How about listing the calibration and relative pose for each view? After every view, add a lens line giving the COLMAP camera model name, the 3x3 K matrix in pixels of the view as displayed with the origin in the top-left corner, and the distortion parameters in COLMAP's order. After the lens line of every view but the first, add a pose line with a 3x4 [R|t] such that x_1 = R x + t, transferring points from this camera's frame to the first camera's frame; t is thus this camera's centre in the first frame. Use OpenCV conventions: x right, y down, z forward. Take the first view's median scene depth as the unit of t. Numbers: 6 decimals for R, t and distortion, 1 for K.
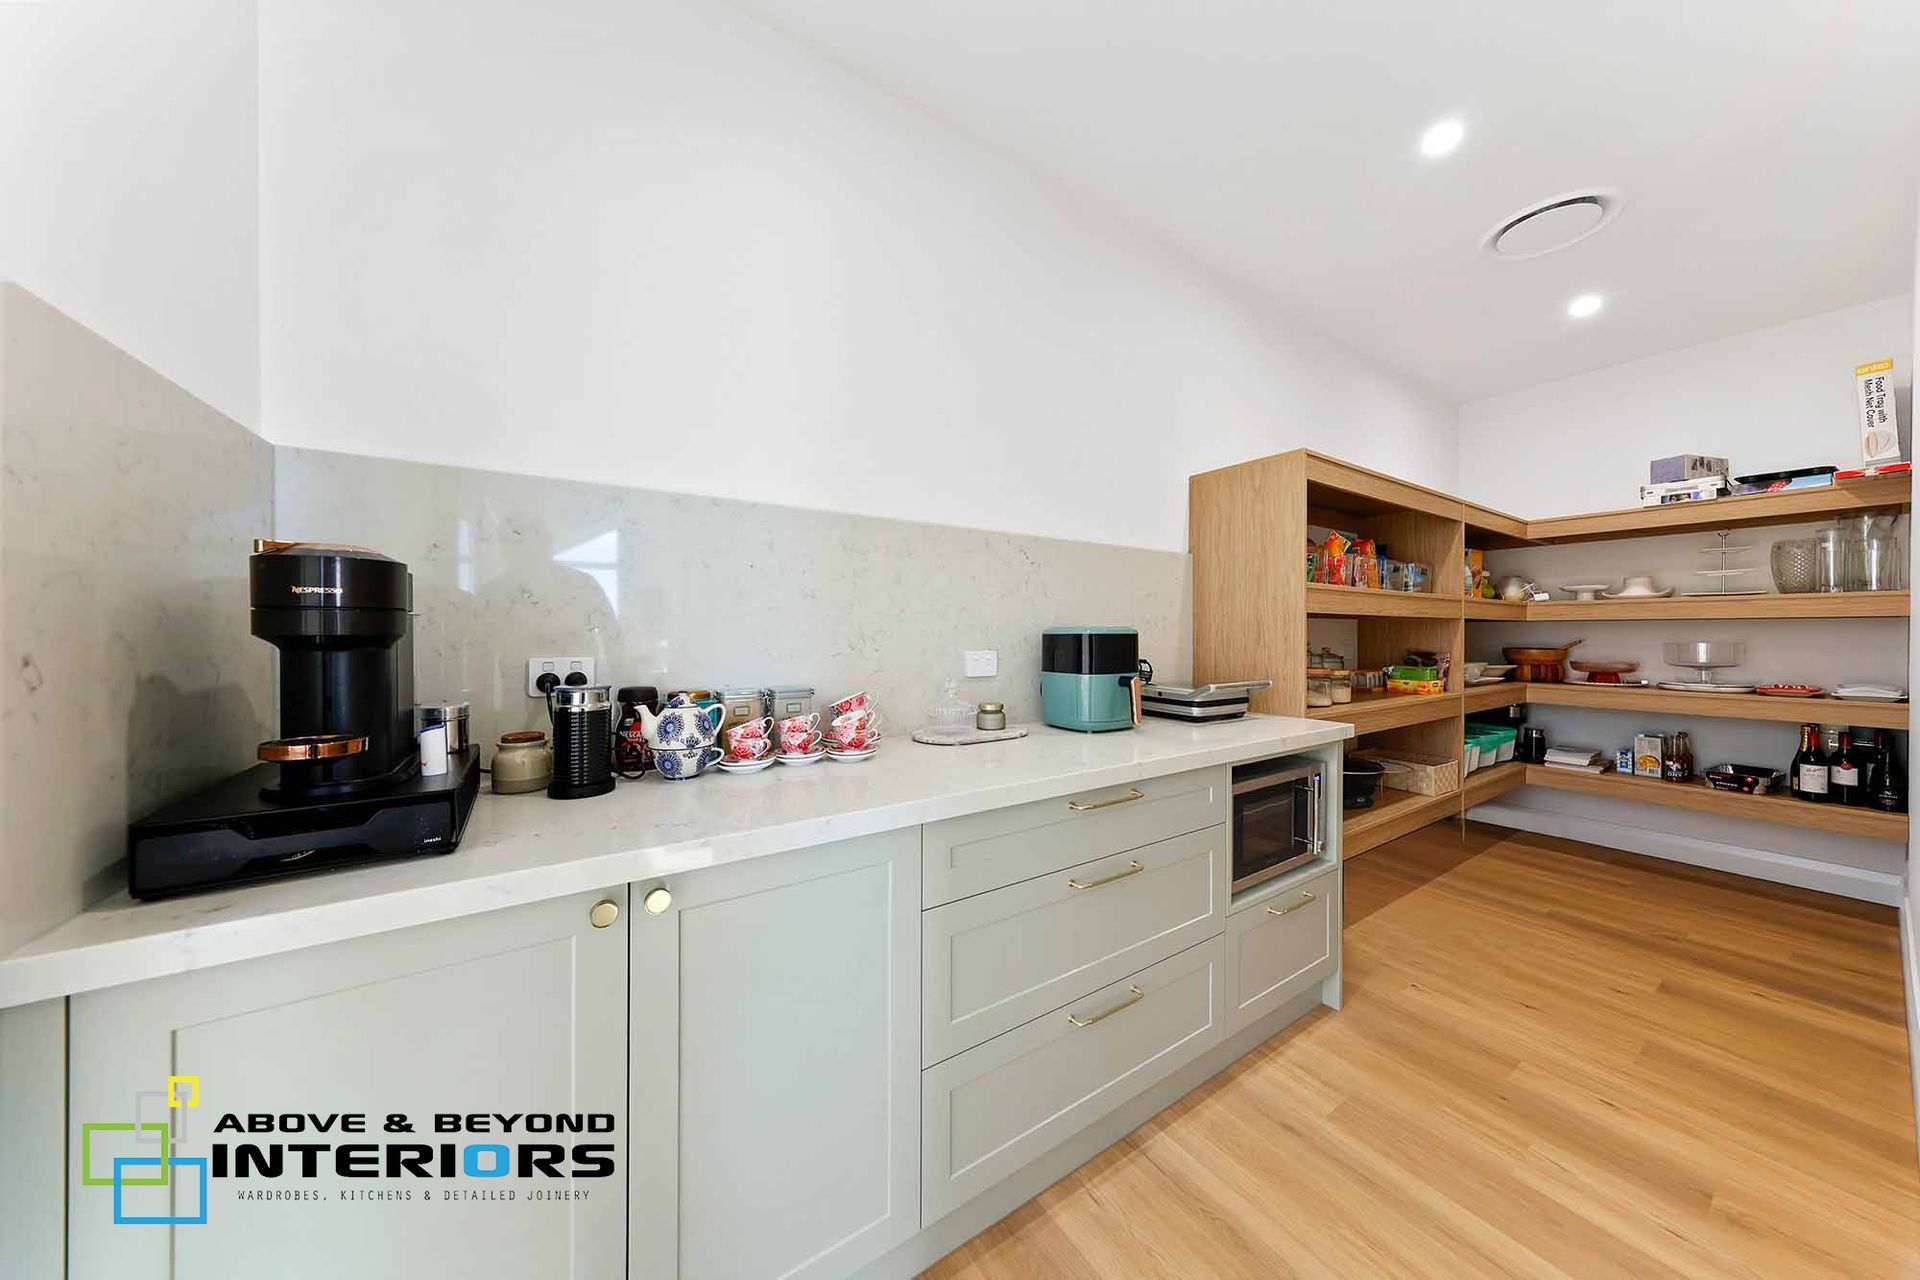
lens RADIAL K [[587.2, 0, 963.1], [0, 587.2, 640.1], [0, 0, 1]] dist [-0.003079, -0.000020]
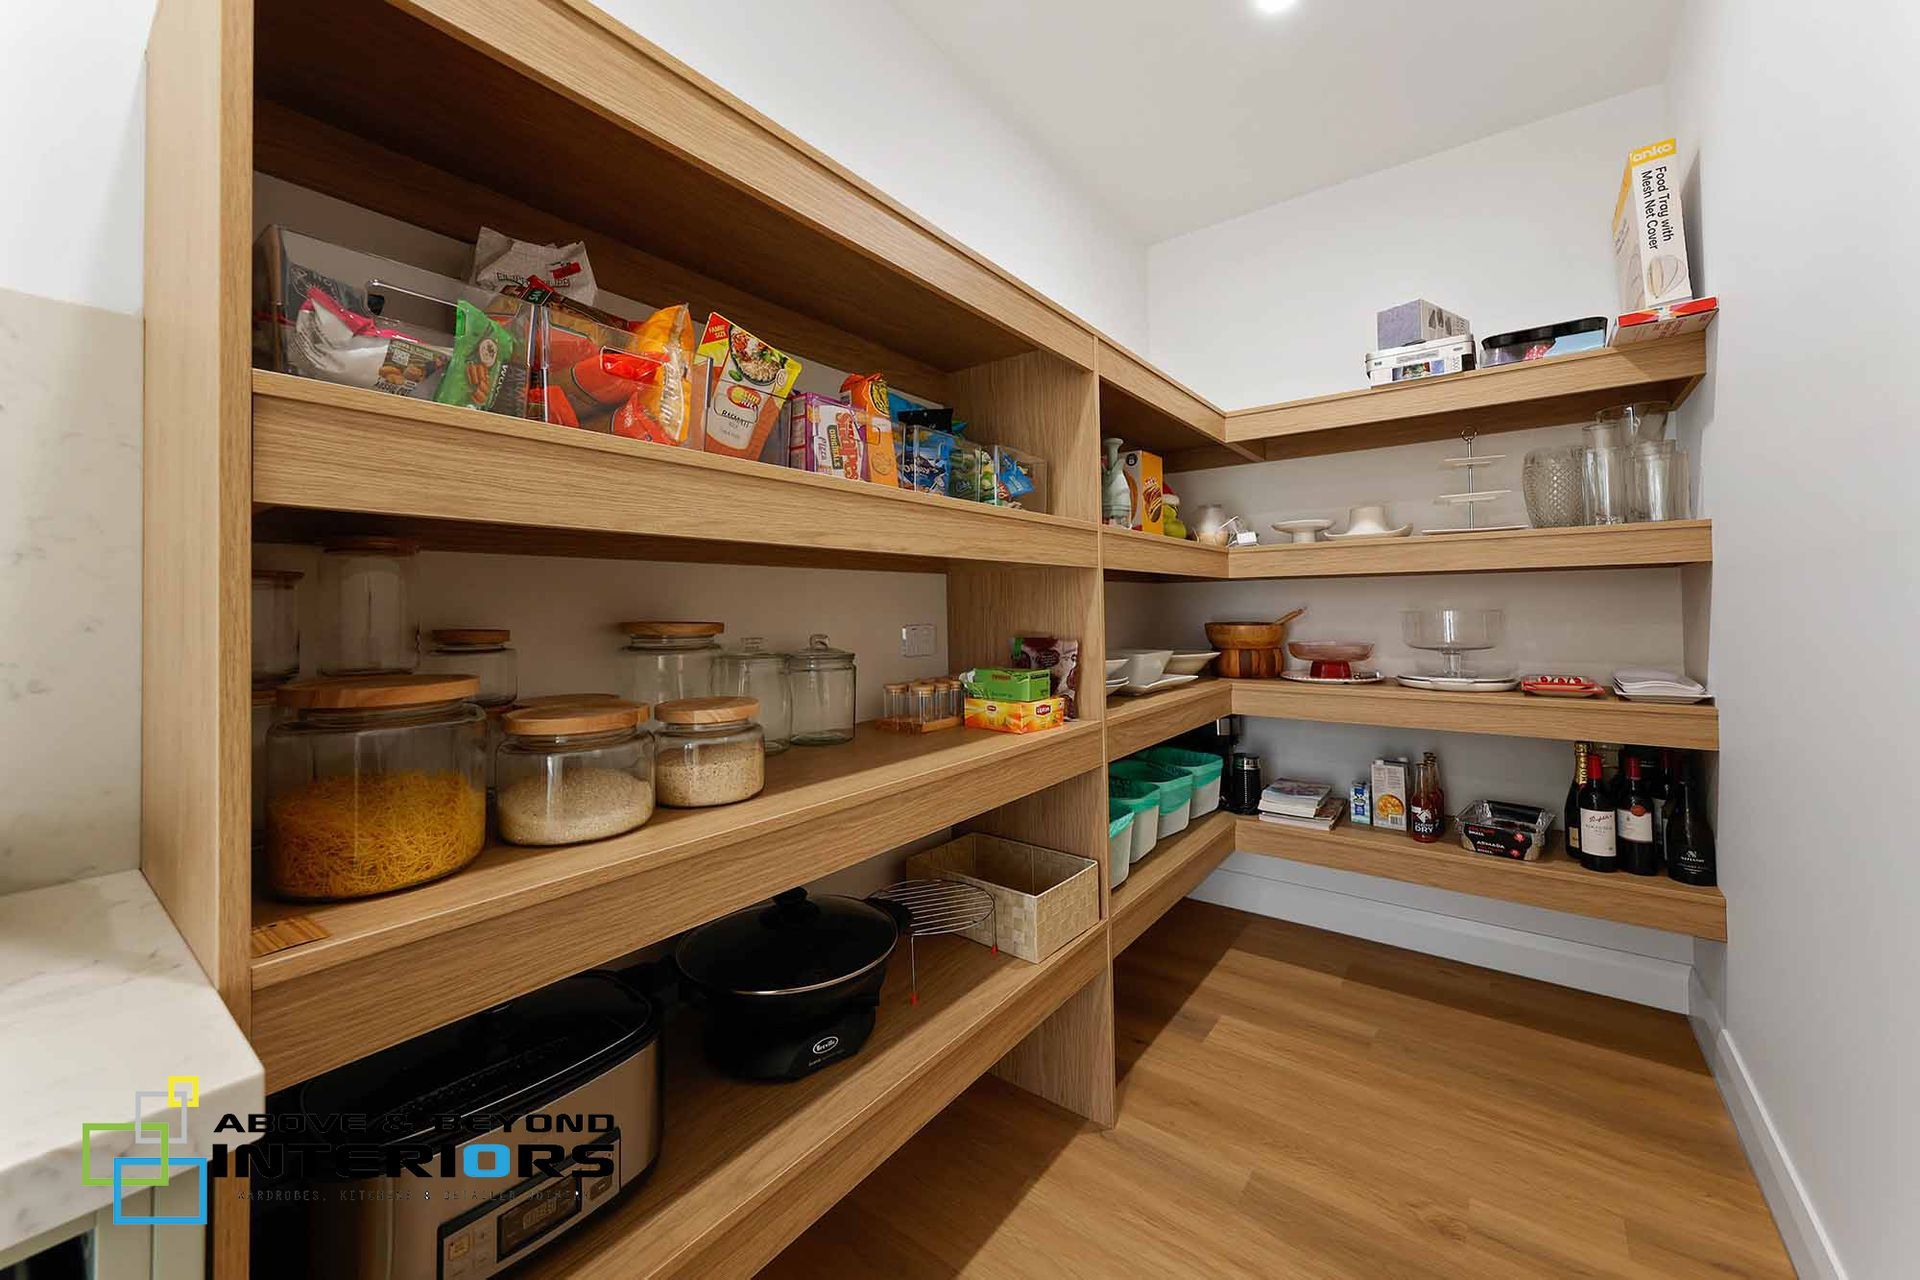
lens RADIAL K [[715.0, 0, 962.6], [0, 715.0, 597.4], [0, 0, 1]] dist [-0.003302, -0.000293]
pose [[0.942876, -0.008320, 0.333041, 0.536591], [0.017728, 0.999525, -0.025223, 0.000597], [-0.332673, 0.029686, 0.942575, 0.467127]]
